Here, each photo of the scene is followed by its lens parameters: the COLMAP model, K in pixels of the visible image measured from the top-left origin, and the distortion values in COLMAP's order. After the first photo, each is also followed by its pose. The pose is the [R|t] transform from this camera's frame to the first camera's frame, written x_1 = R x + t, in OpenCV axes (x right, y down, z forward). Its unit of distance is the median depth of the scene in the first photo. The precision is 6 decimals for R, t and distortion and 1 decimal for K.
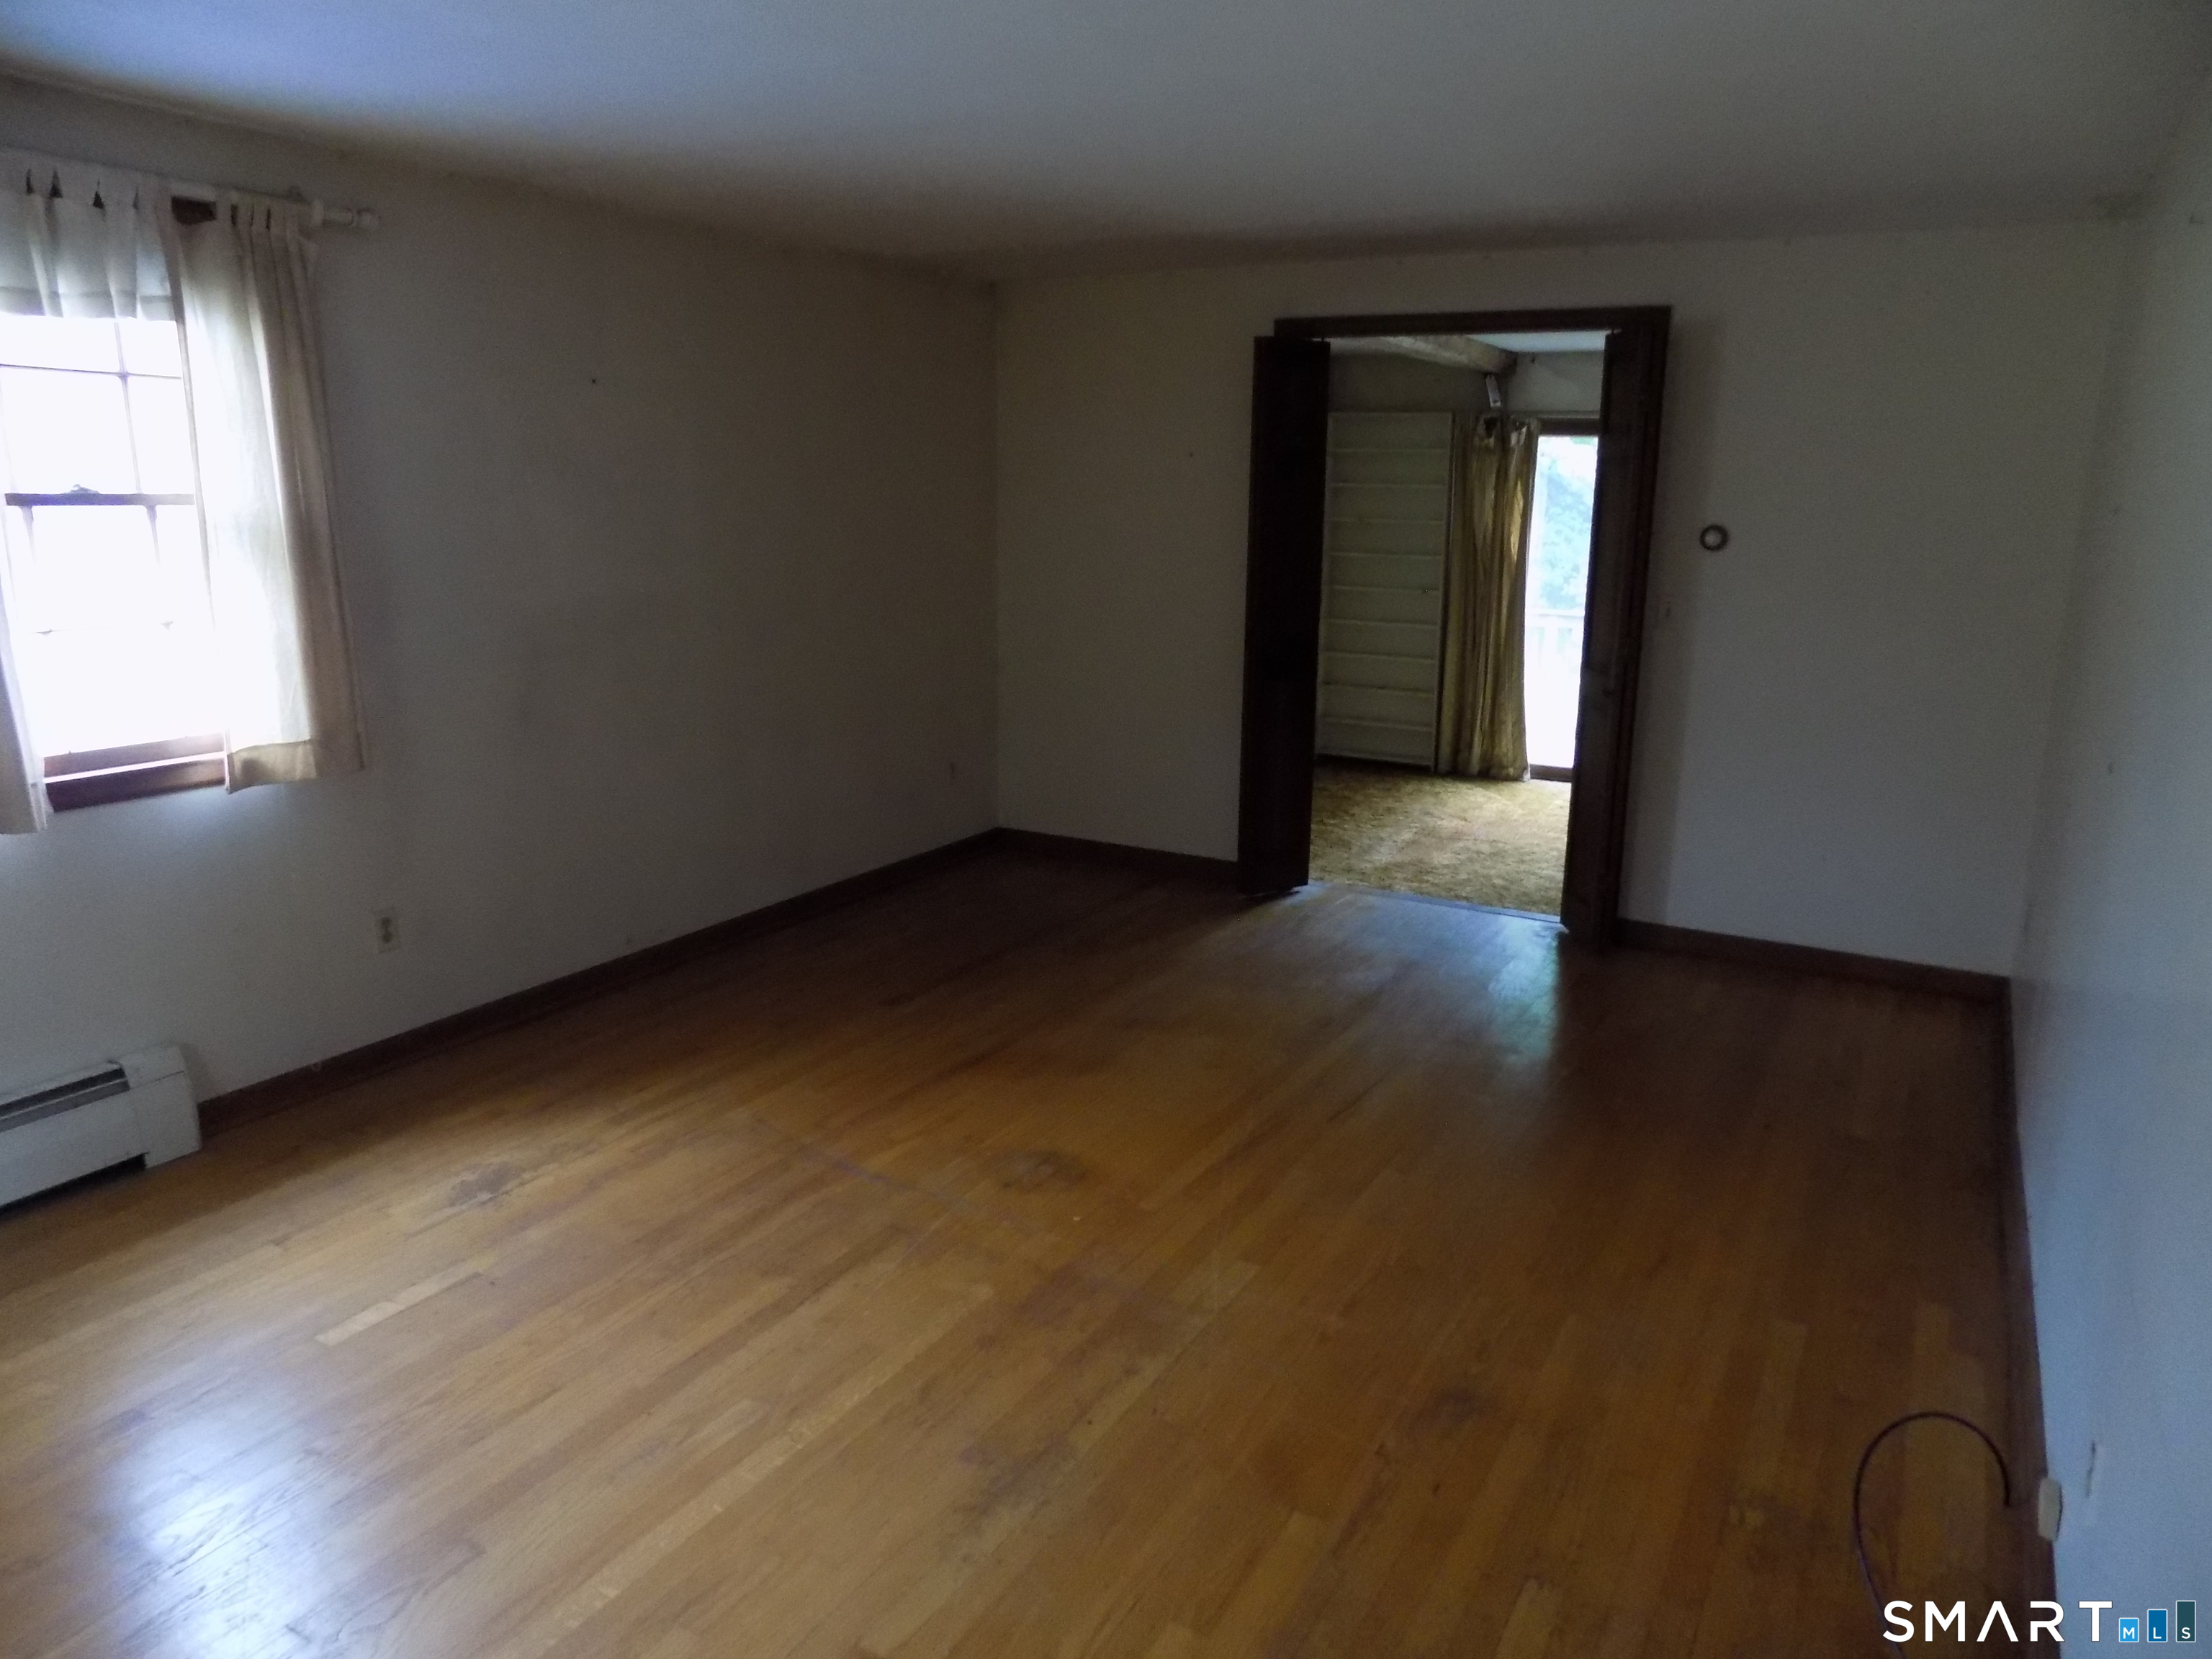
lens RADIAL K [[1502.6, 0, 1125.4], [0, 1502.6, 828.2], [0, 0, 1]] dist [-0.068707, 0.074402]
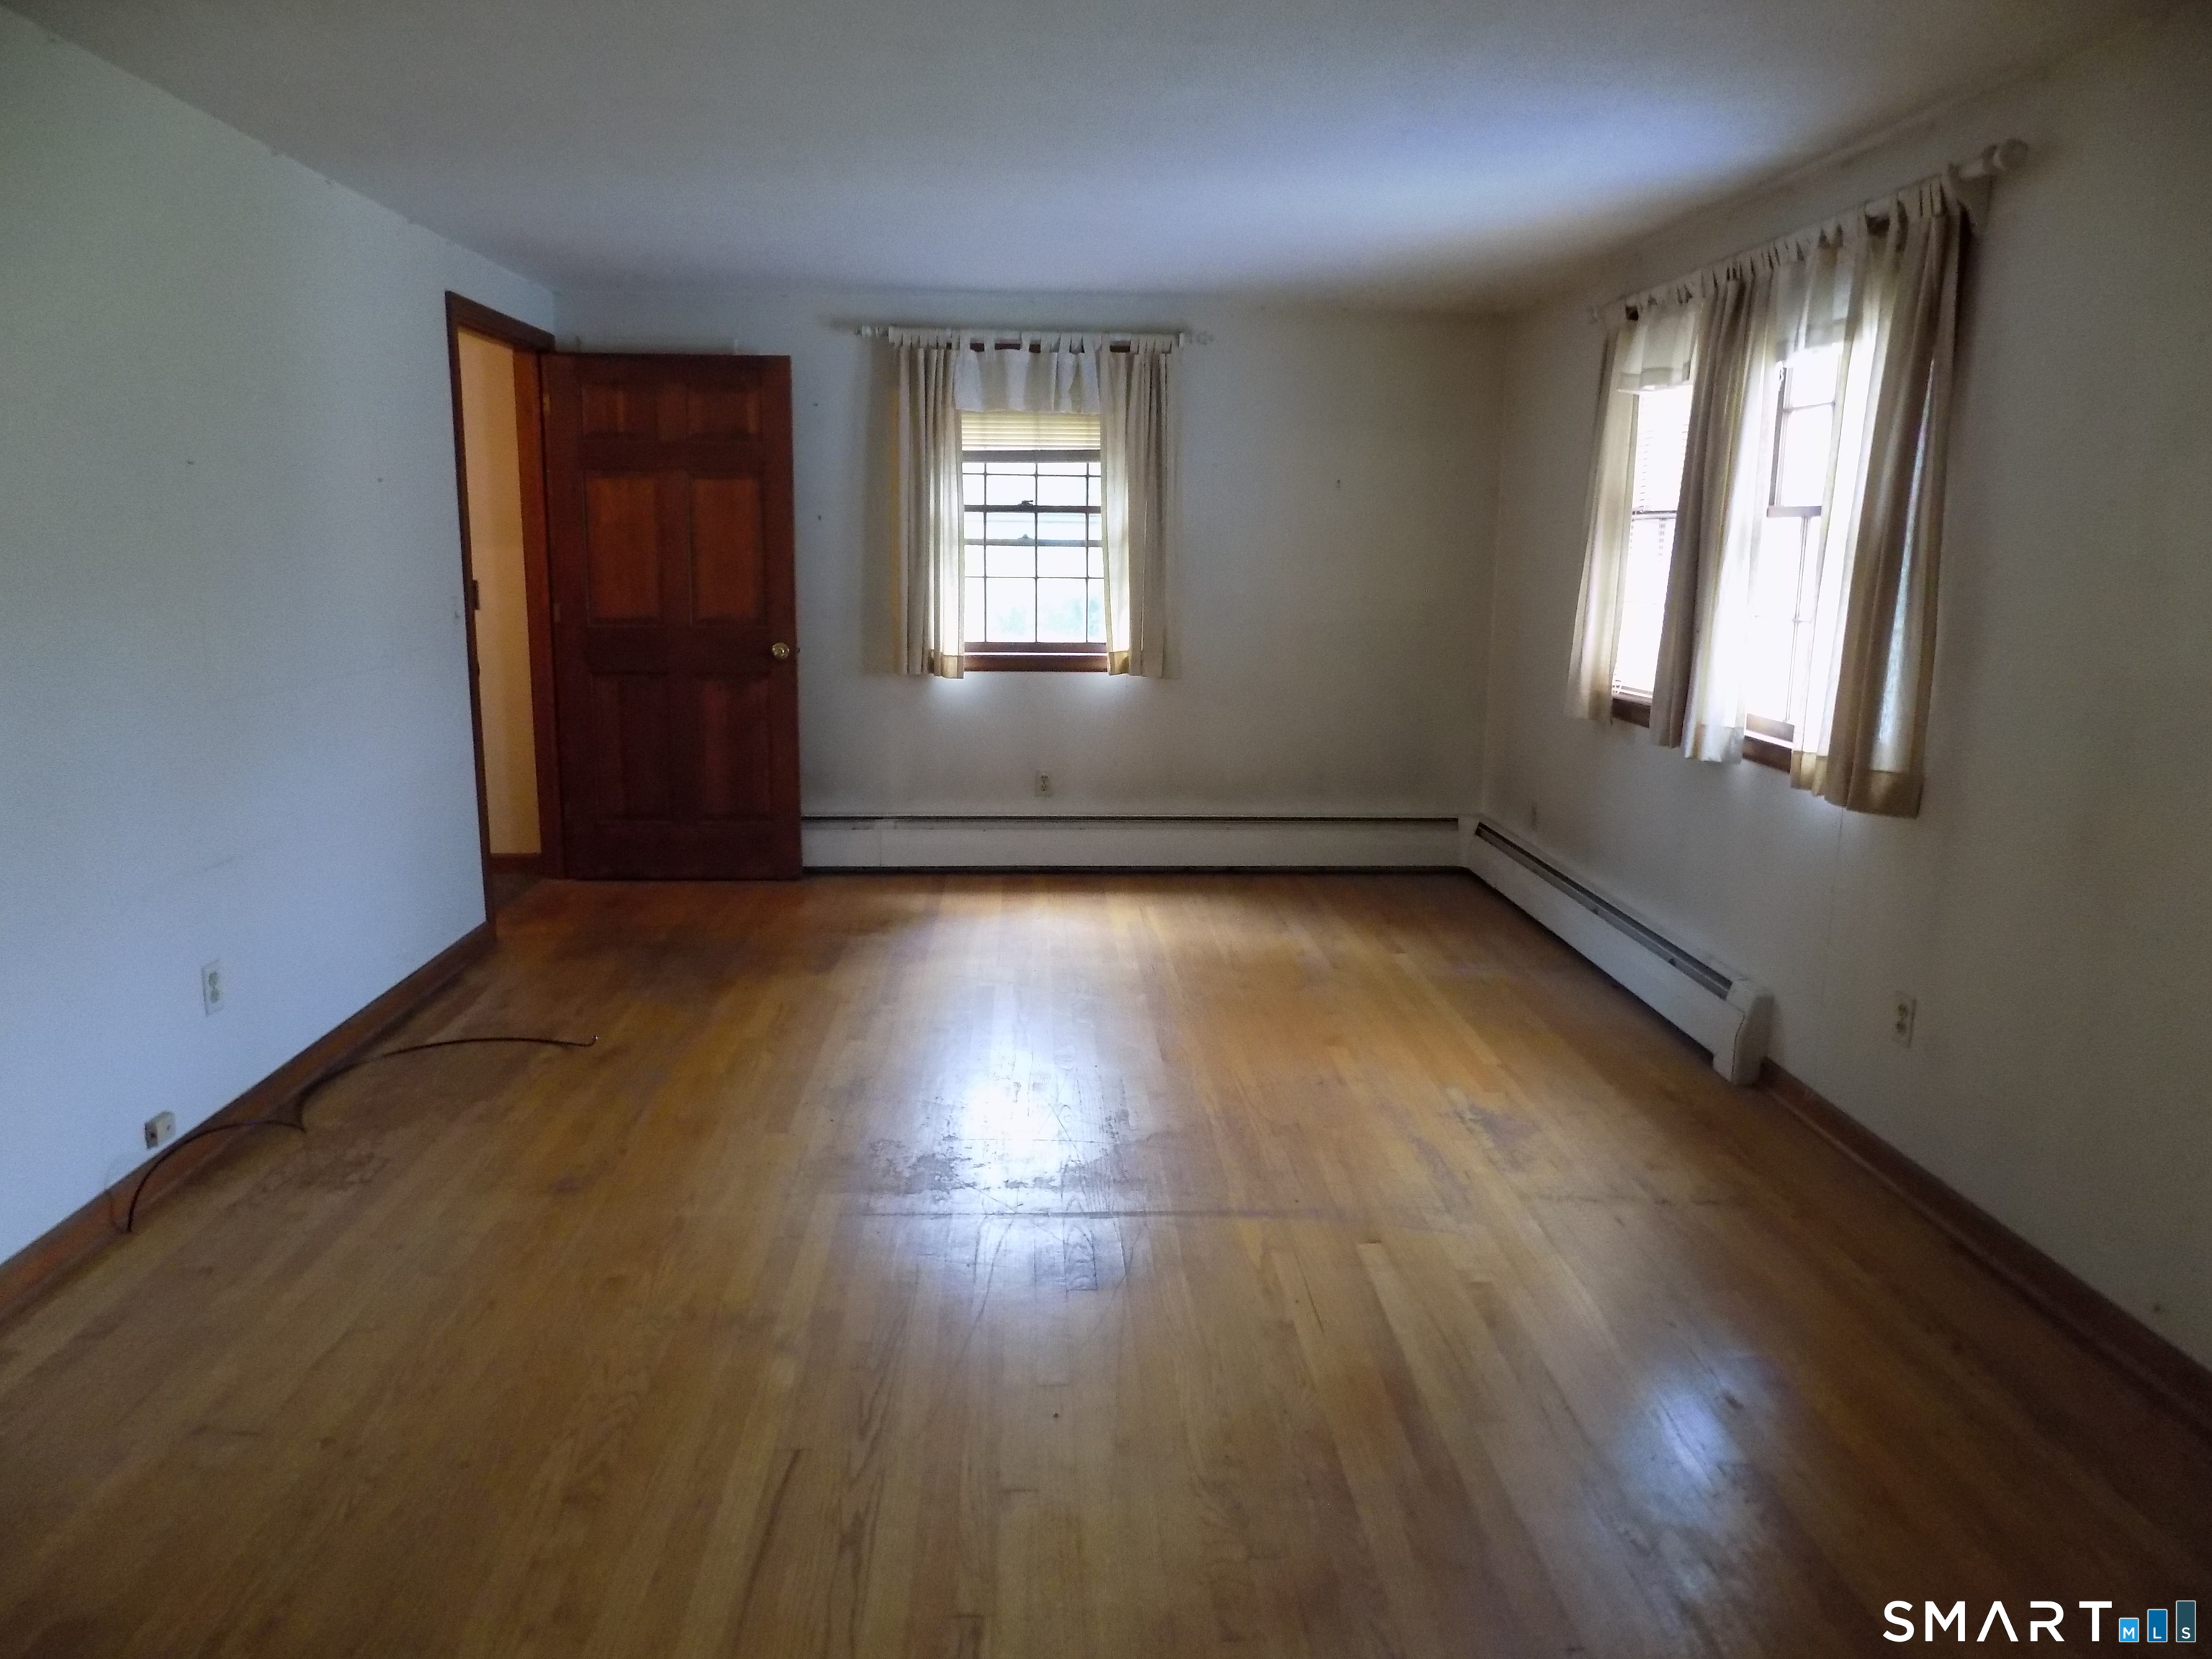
lens RADIAL K [[1502.6, 0, 1125.4], [0, 1502.6, 828.2], [0, 0, 1]] dist [-0.068707, 0.074402]
pose [[-0.835602, 0.092264, -0.541532, 0.376418], [-0.141300, 0.916526, 0.374185, -0.336666], [0.530852, 0.389188, -0.752814, 1.612492]]
